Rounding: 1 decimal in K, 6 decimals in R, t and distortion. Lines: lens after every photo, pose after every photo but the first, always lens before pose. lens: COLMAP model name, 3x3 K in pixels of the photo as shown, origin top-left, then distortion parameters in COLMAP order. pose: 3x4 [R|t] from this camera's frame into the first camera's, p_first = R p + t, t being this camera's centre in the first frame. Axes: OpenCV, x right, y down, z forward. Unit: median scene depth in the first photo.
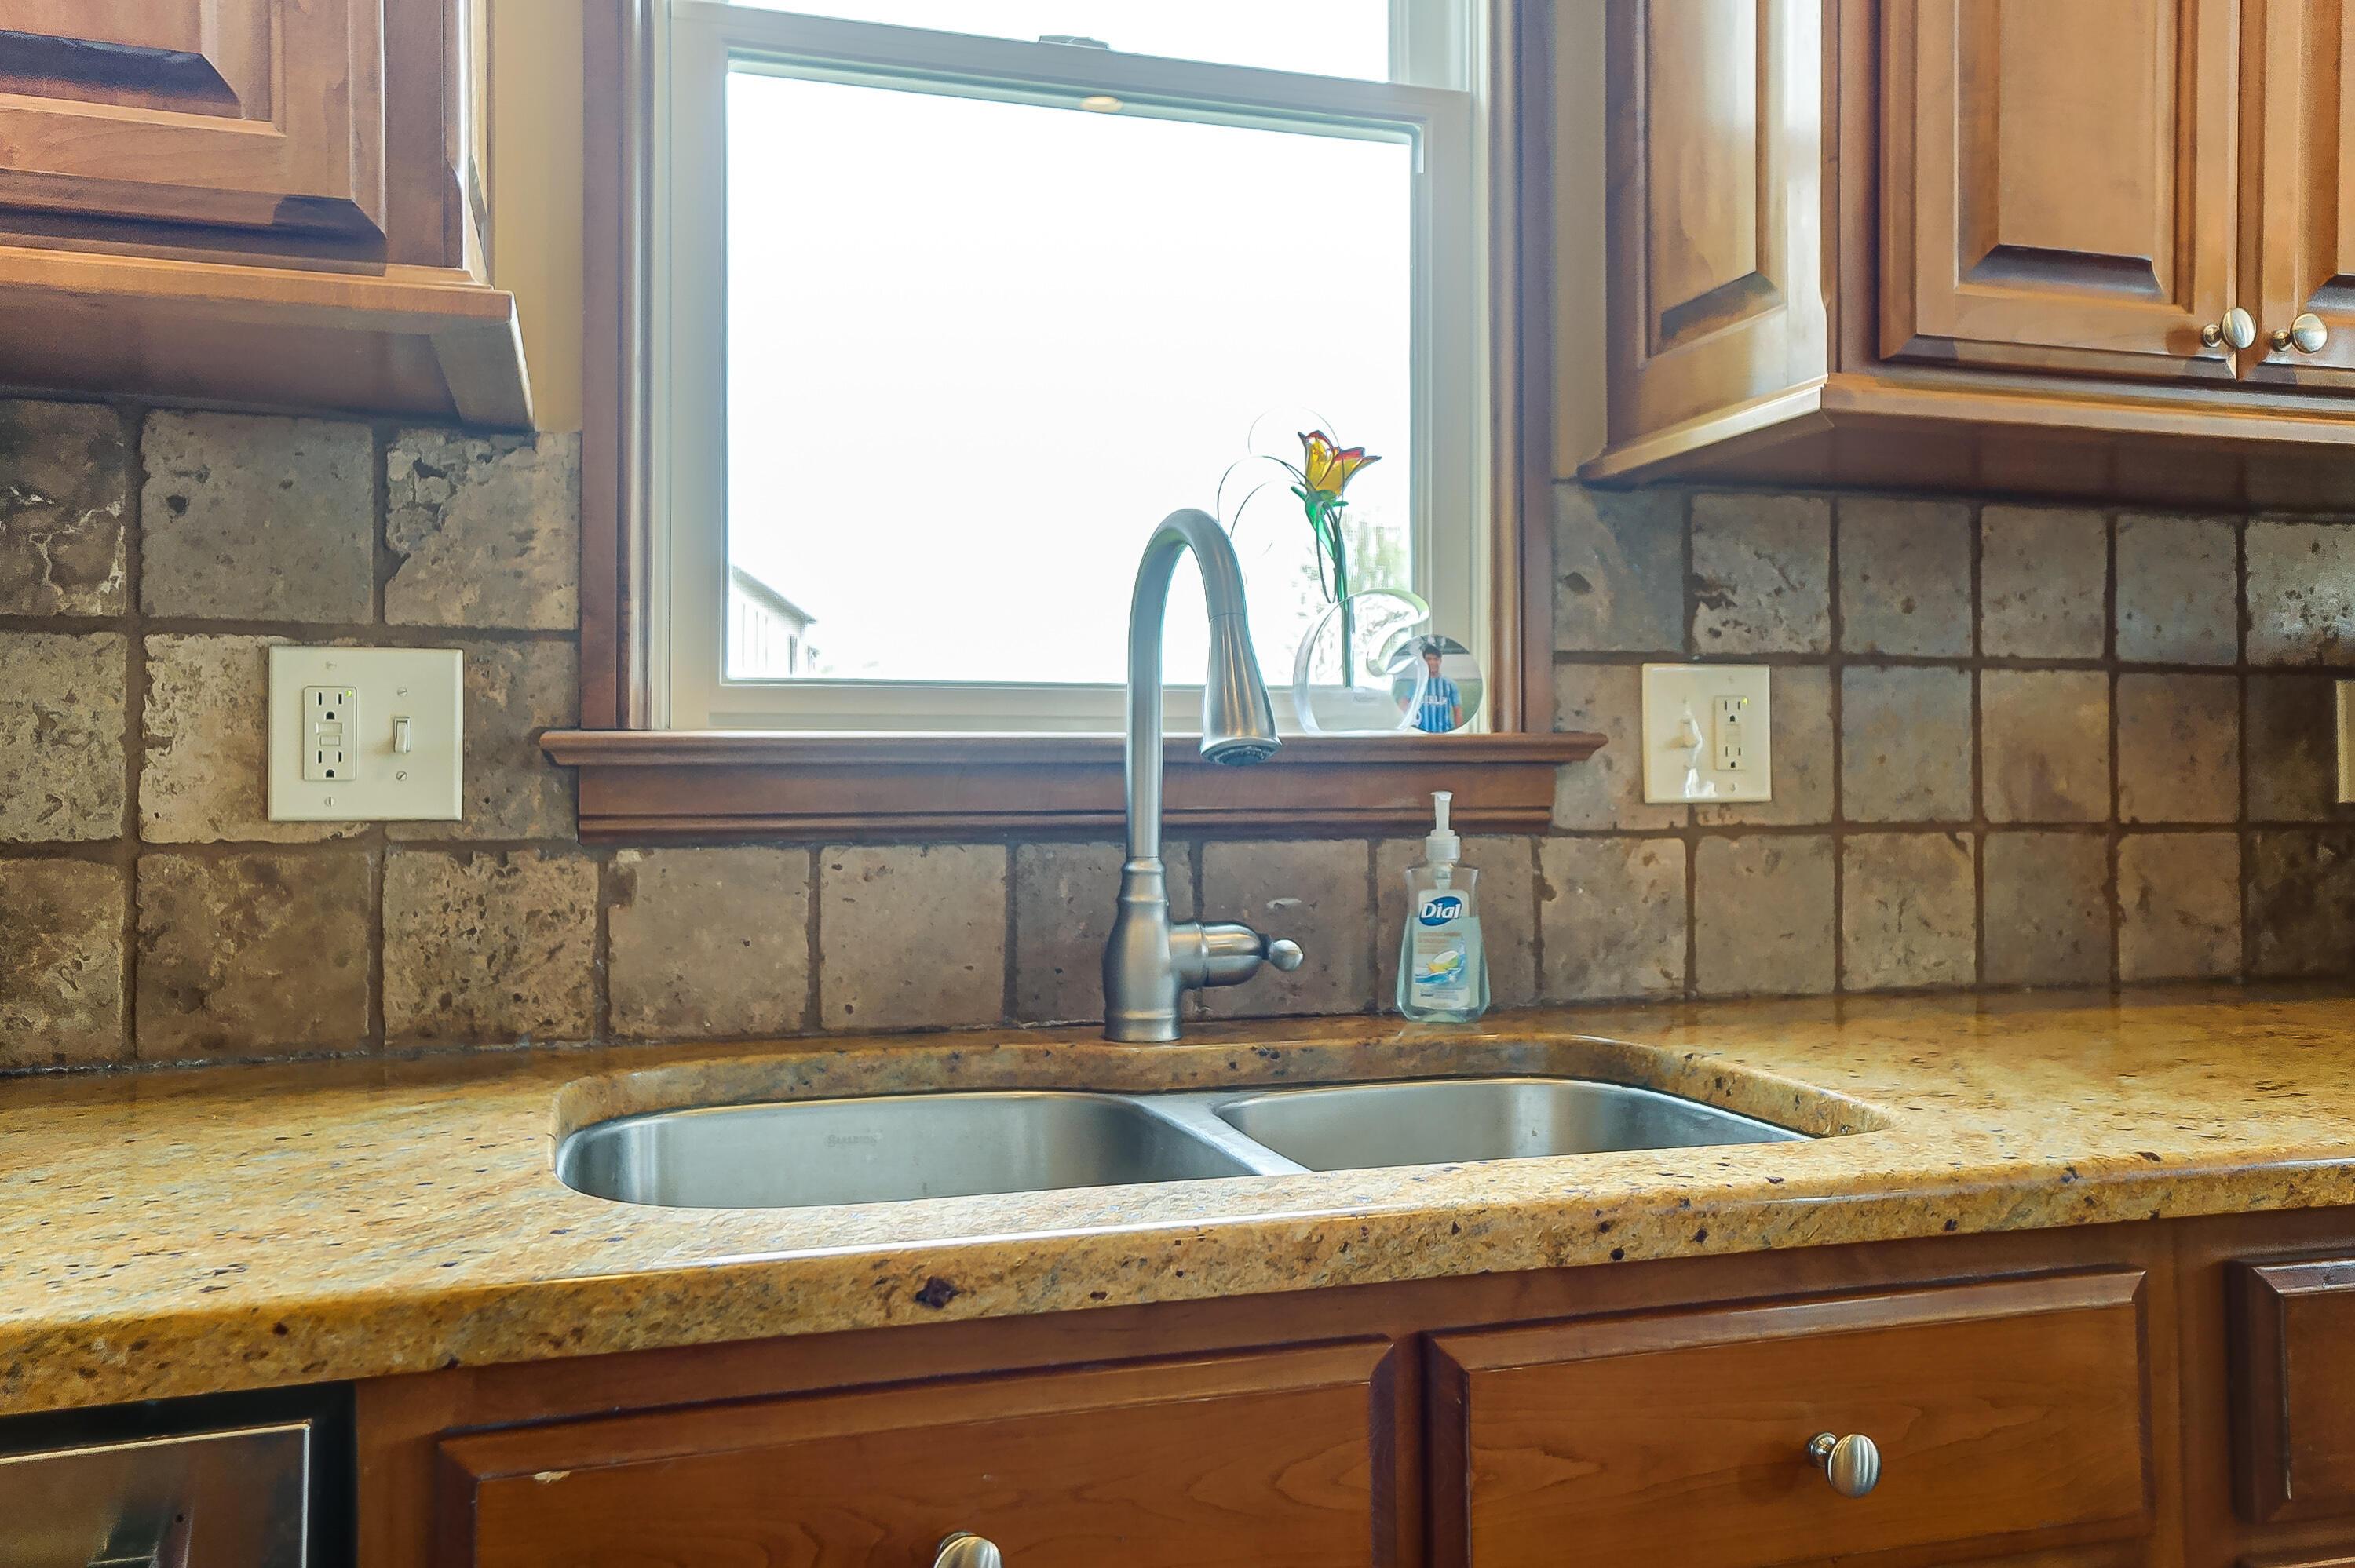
lens RADIAL K [[1786.5, 0, 1159.9], [0, 1786.5, 765.0], [0, 0, 1]] dist [0.025398, 0.004642]
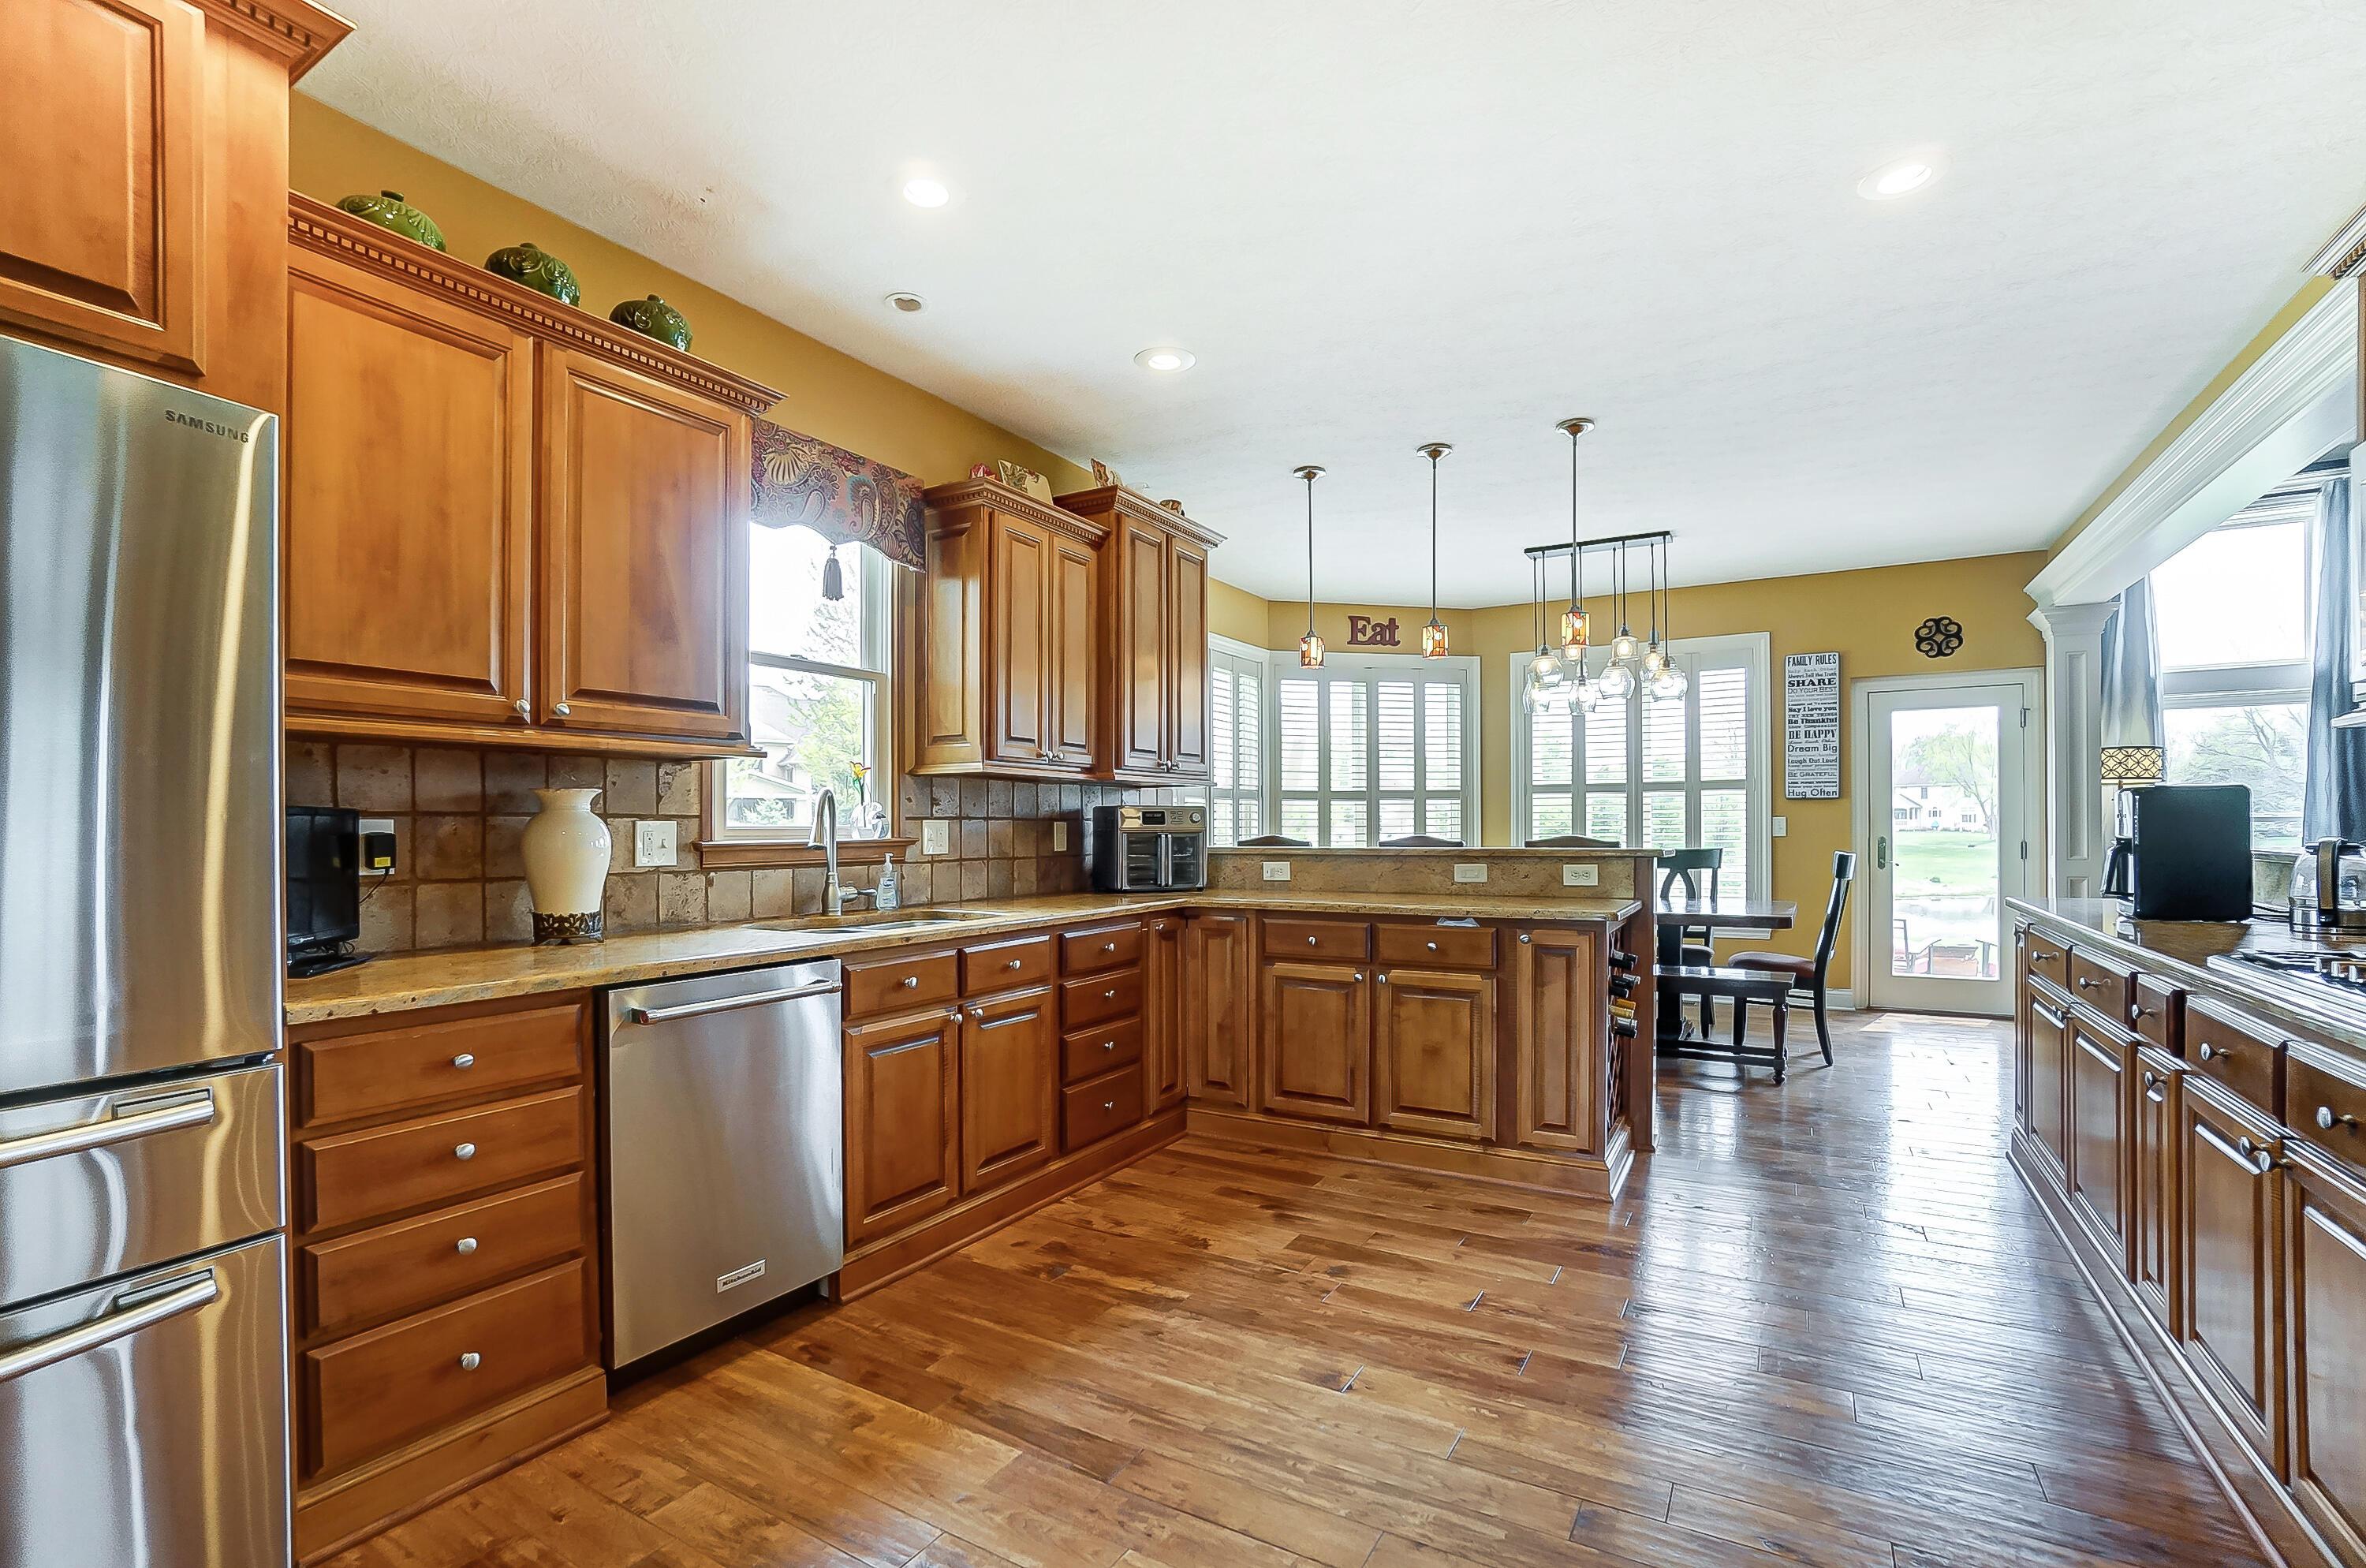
lens RADIAL K [[1070.9, 0, 1137.3], [0, 1070.9, 812.4], [0, 0, 1]] dist [-0.038473, 0.013370]
pose [[0.751543, 0.008941, 0.659623, -1.013694], [-0.007469, 0.999959, -0.005043, -0.069459], [-0.659641, -0.001137, 0.751580, -1.190428]]
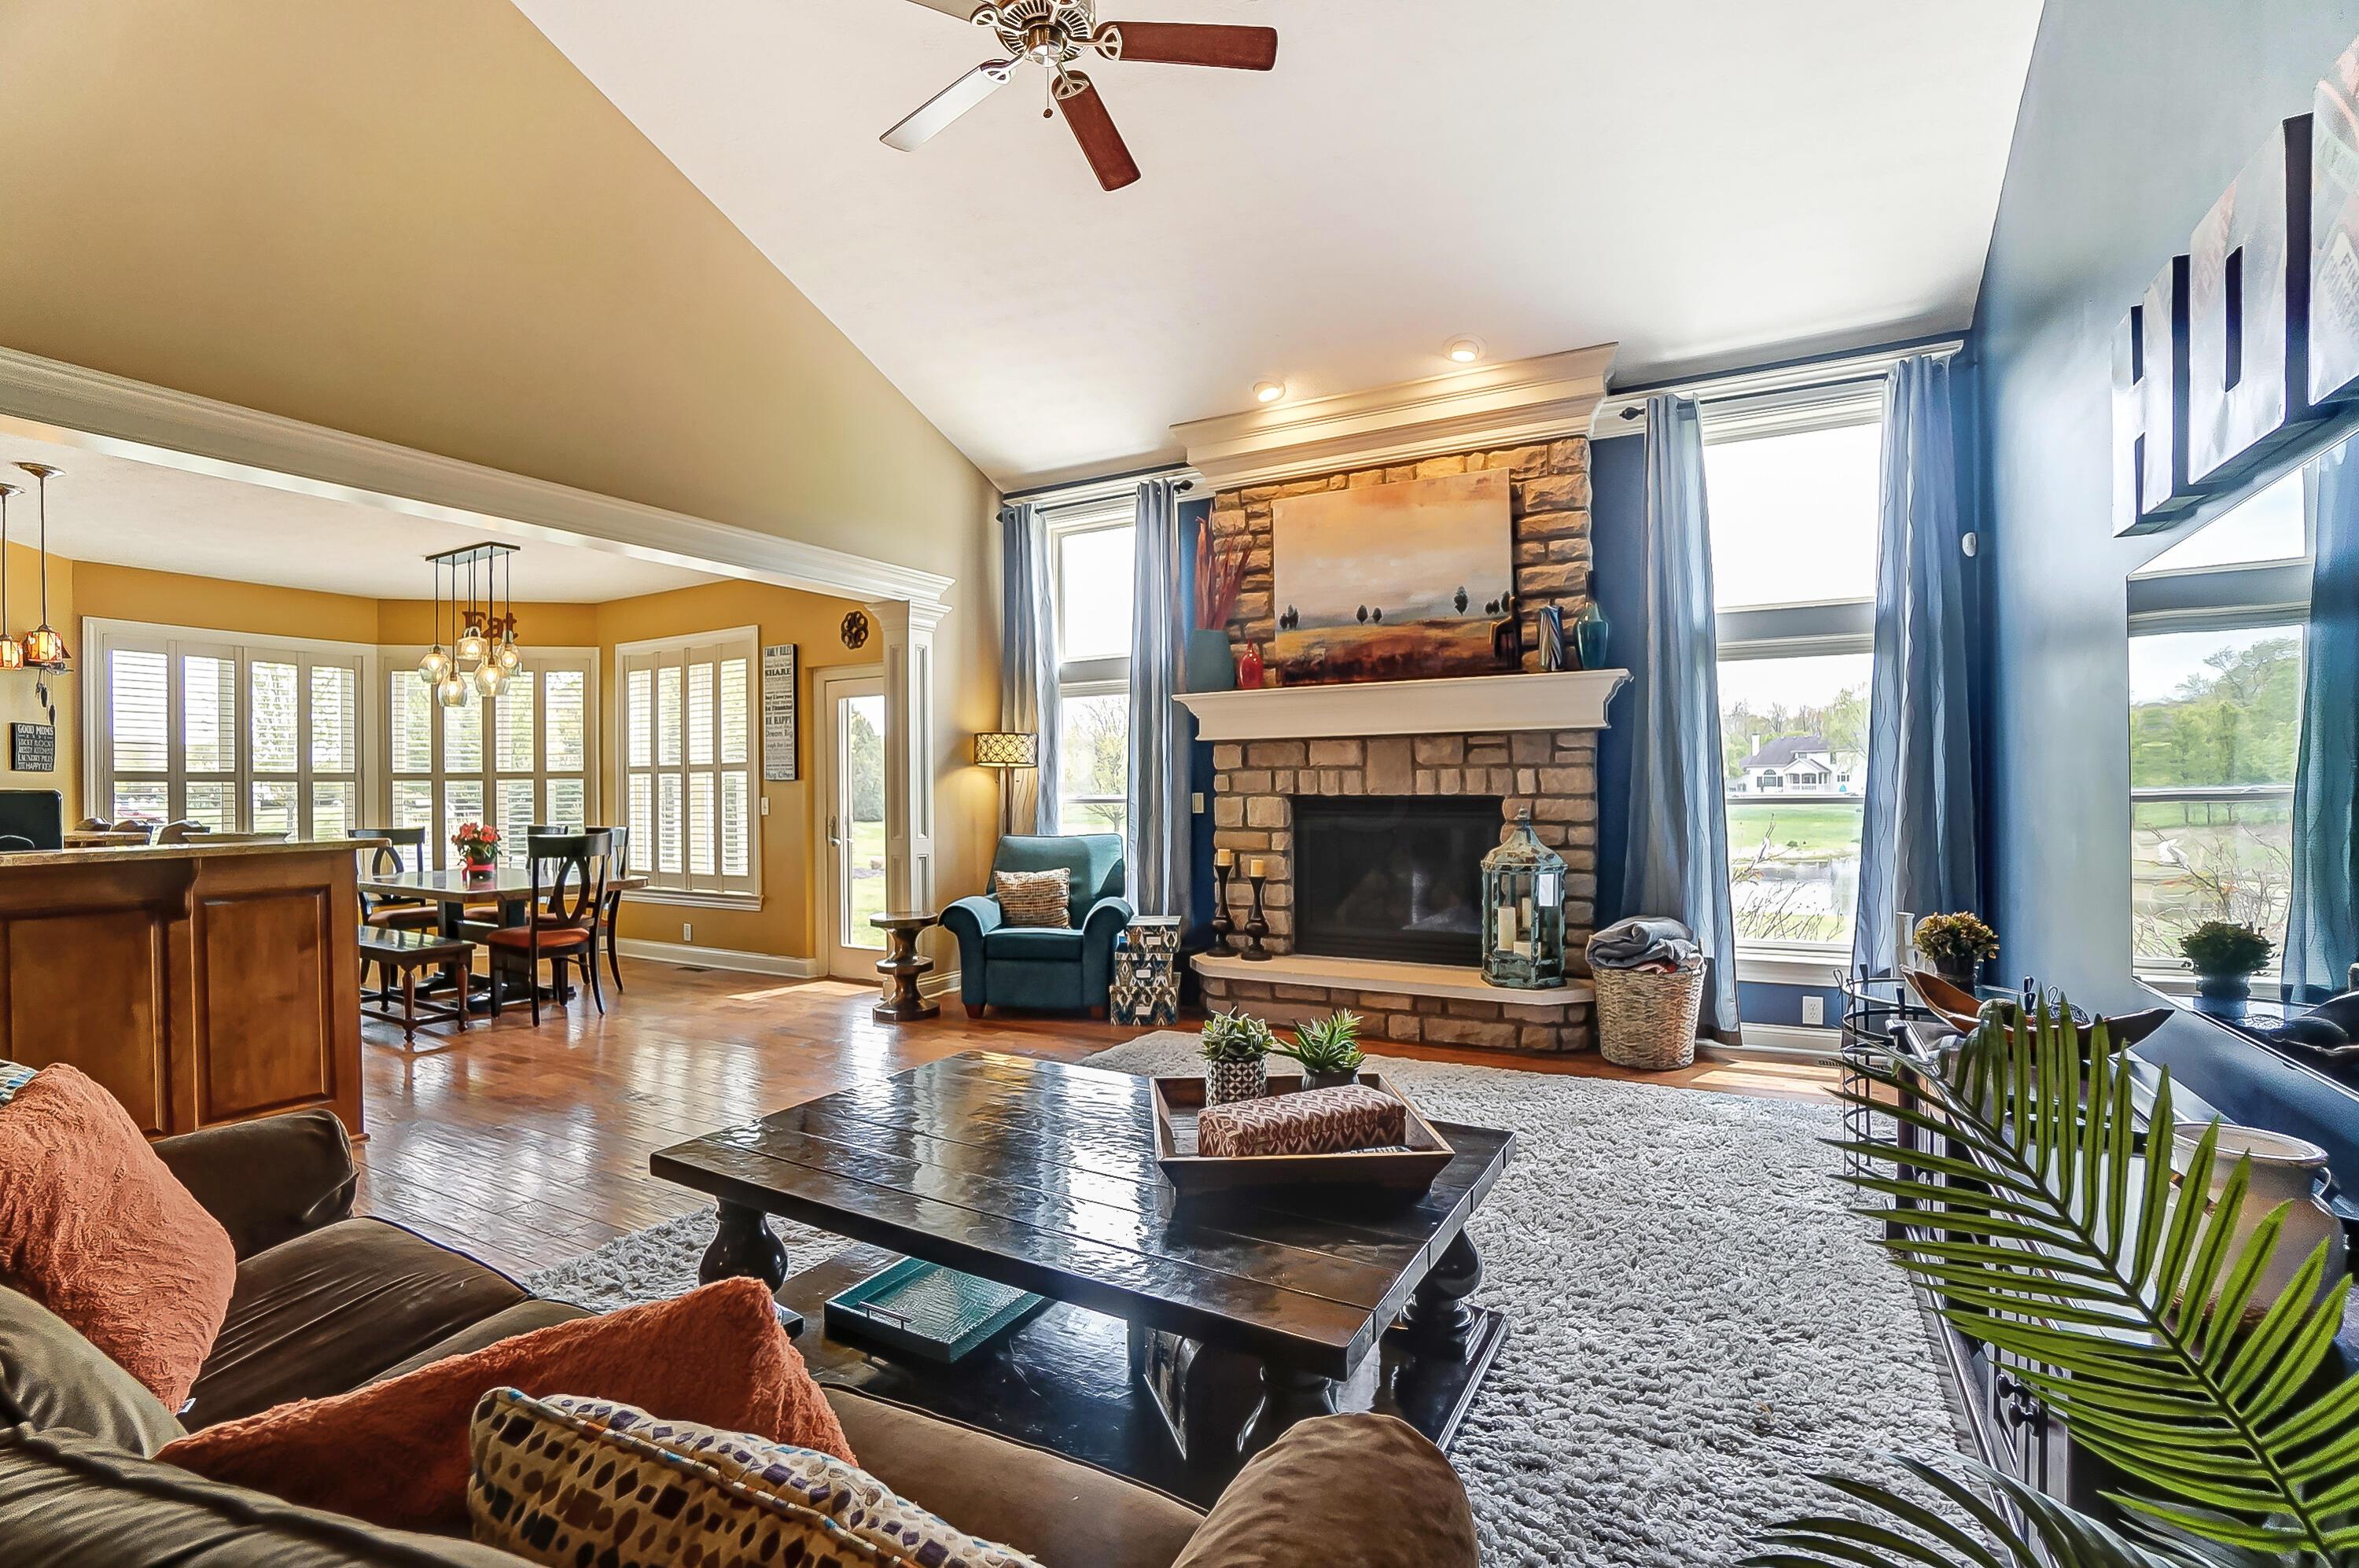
lens RADIAL K [[1067.7, 0, 1135.2], [0, 1067.7, 781.6], [0, 0, 1]] dist [-0.038473, 0.013370]
pose [[0.744691, 0.001352, 0.667408, 2.059635], [-0.004485, 0.999986, 0.002978, -0.187959], [-0.667394, -0.005211, 0.744686, -4.385266]]
